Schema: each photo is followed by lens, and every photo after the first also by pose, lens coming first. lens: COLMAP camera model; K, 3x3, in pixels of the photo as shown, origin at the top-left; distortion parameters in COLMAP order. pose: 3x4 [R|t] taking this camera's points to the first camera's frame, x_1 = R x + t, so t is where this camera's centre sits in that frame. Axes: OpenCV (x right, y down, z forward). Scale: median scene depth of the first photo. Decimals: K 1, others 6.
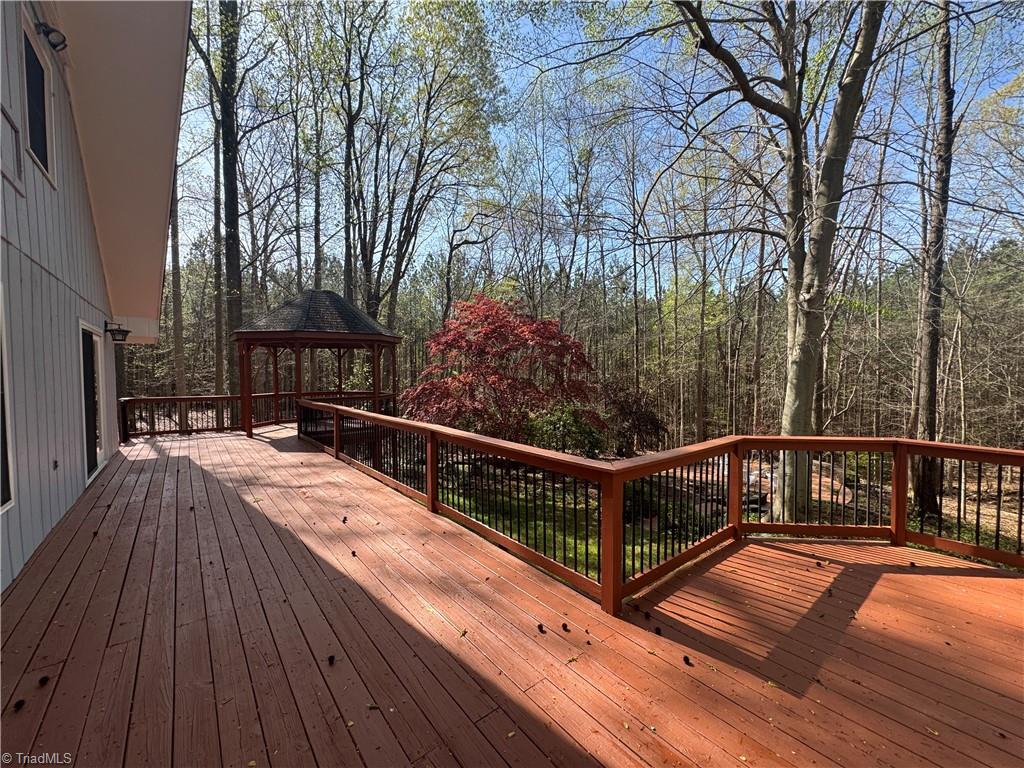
lens RADIAL K [[412.3, 0, 508.1], [0, 412.3, 384.5], [0, 0, 1]] dist [-0.002009, 0.000203]
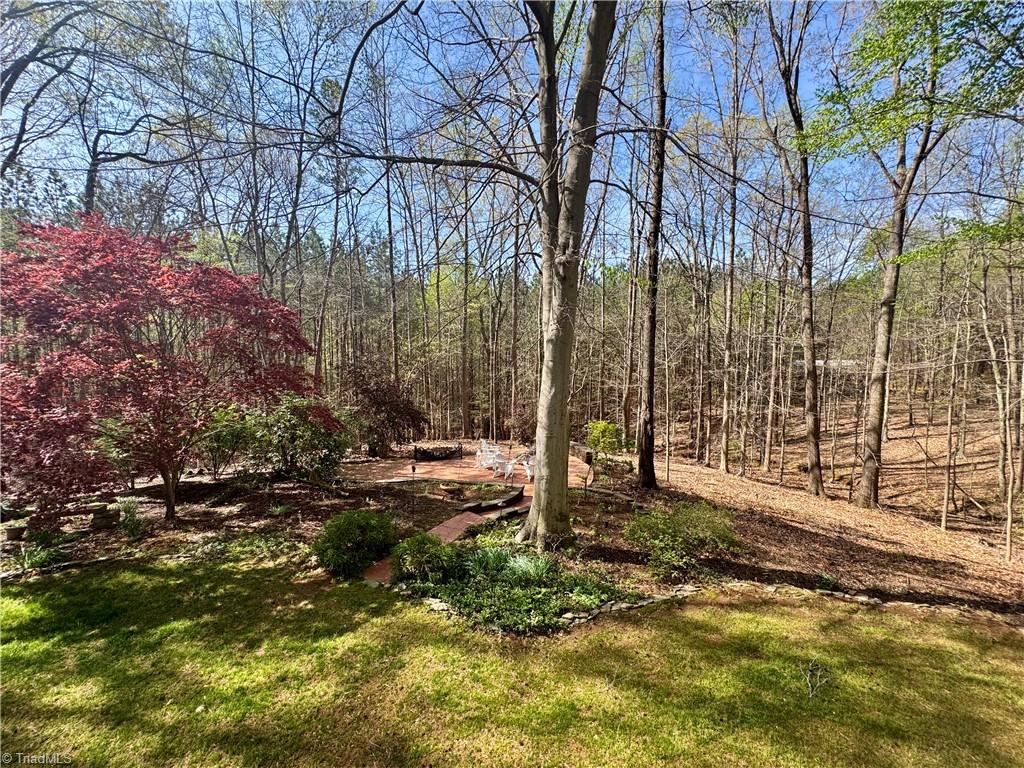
lens RADIAL K [[412.3, 0, 510.4], [0, 412.3, 381.4], [0, 0, 1]] dist [-0.002009, 0.000203]
pose [[0.862720, -0.029899, 0.504797, 0.203180], [0.014350, 0.999296, 0.034663, -0.002861], [-0.505478, -0.022661, 0.862542, 0.318417]]
